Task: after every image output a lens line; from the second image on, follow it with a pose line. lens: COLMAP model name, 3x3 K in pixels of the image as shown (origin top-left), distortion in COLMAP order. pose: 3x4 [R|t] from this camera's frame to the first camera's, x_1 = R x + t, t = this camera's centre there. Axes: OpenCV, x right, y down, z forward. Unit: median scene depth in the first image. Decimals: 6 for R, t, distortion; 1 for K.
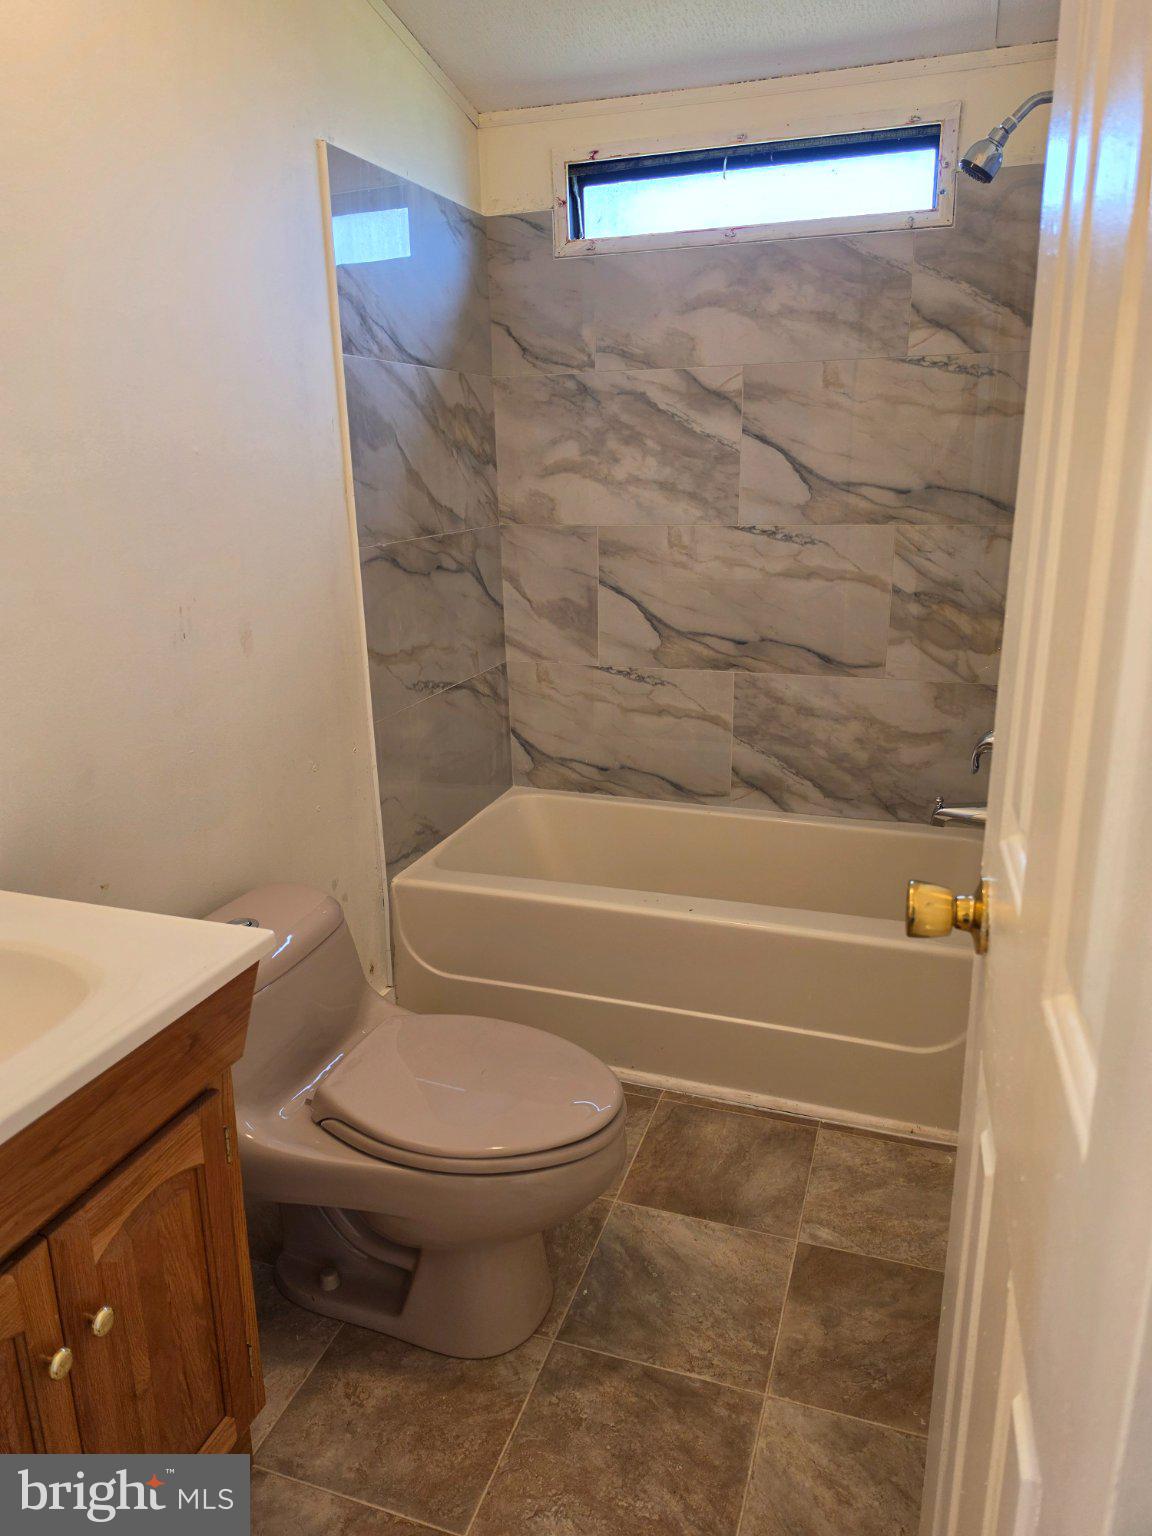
lens RADIAL K [[1069.8, 0, 596.2], [0, 1069.8, 772.6], [0, 0, 1]] dist [0.085244, -0.106775]
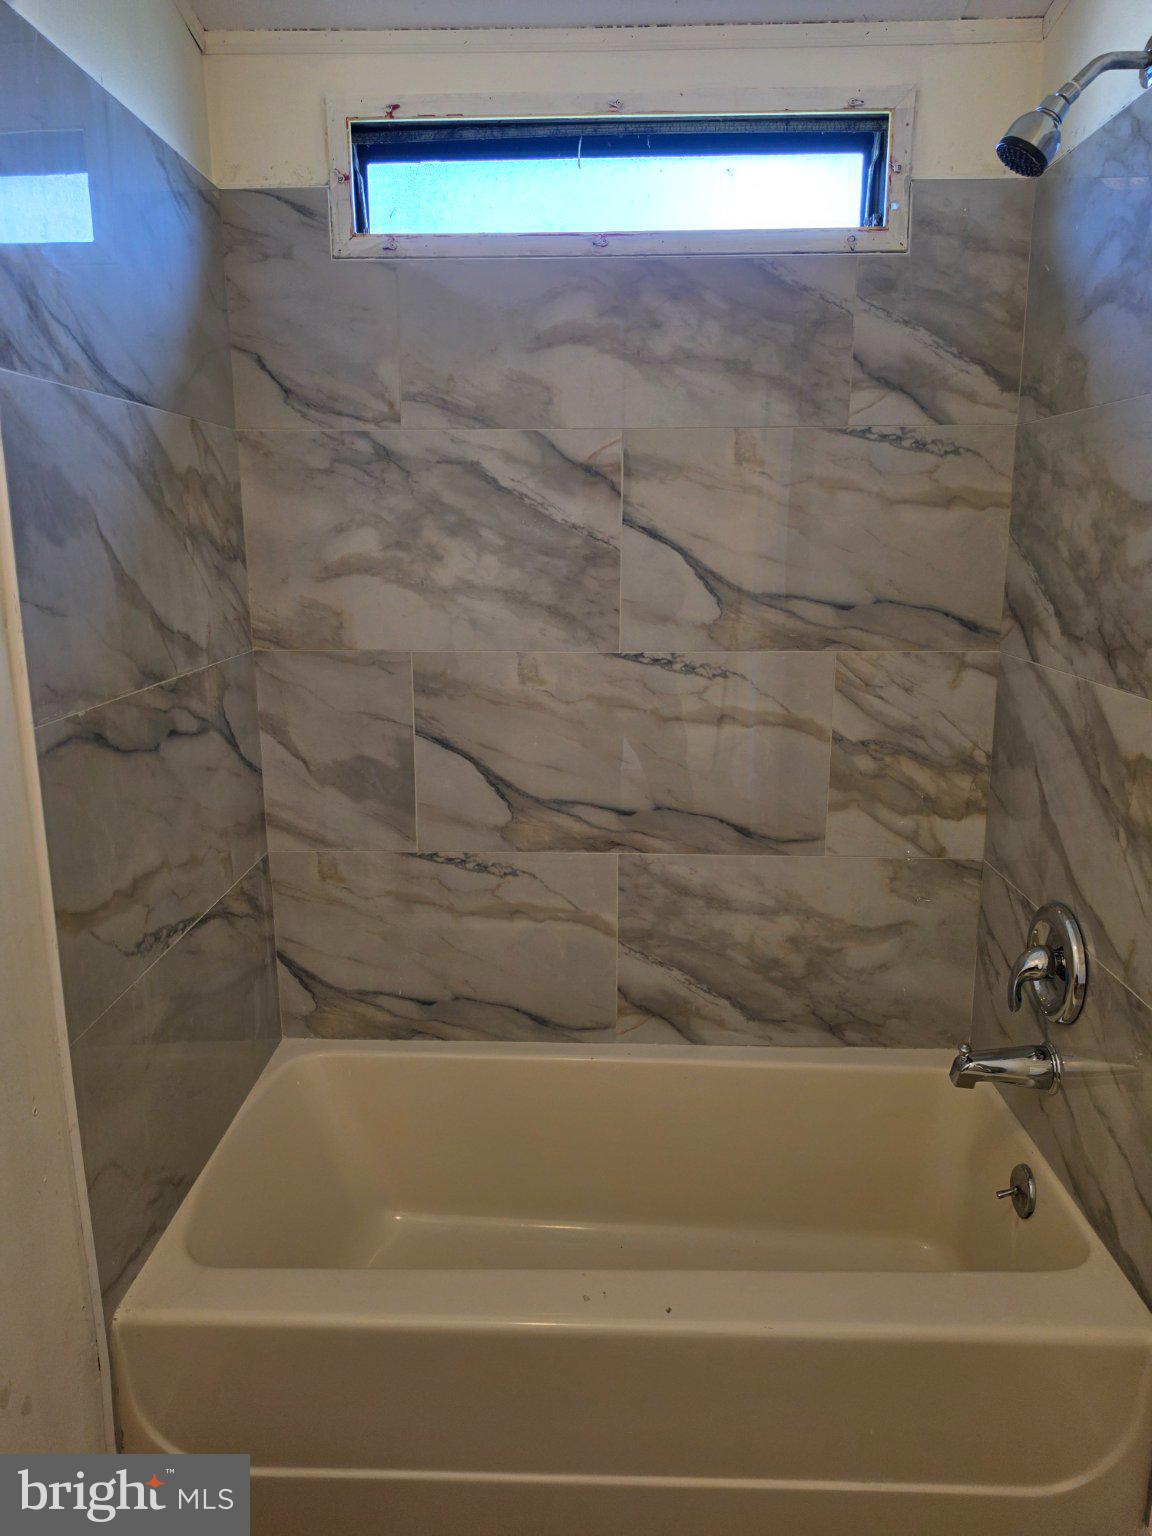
lens RADIAL K [[1069.8, 0, 574.2], [0, 1069.8, 766.9], [0, 0, 1]] dist [0.085244, -0.106775]
pose [[0.959538, -0.046089, 0.277781, -0.095732], [0.065650, 0.995944, -0.061529, -0.115859], [-0.273818, 0.077276, 0.958672, 0.350414]]
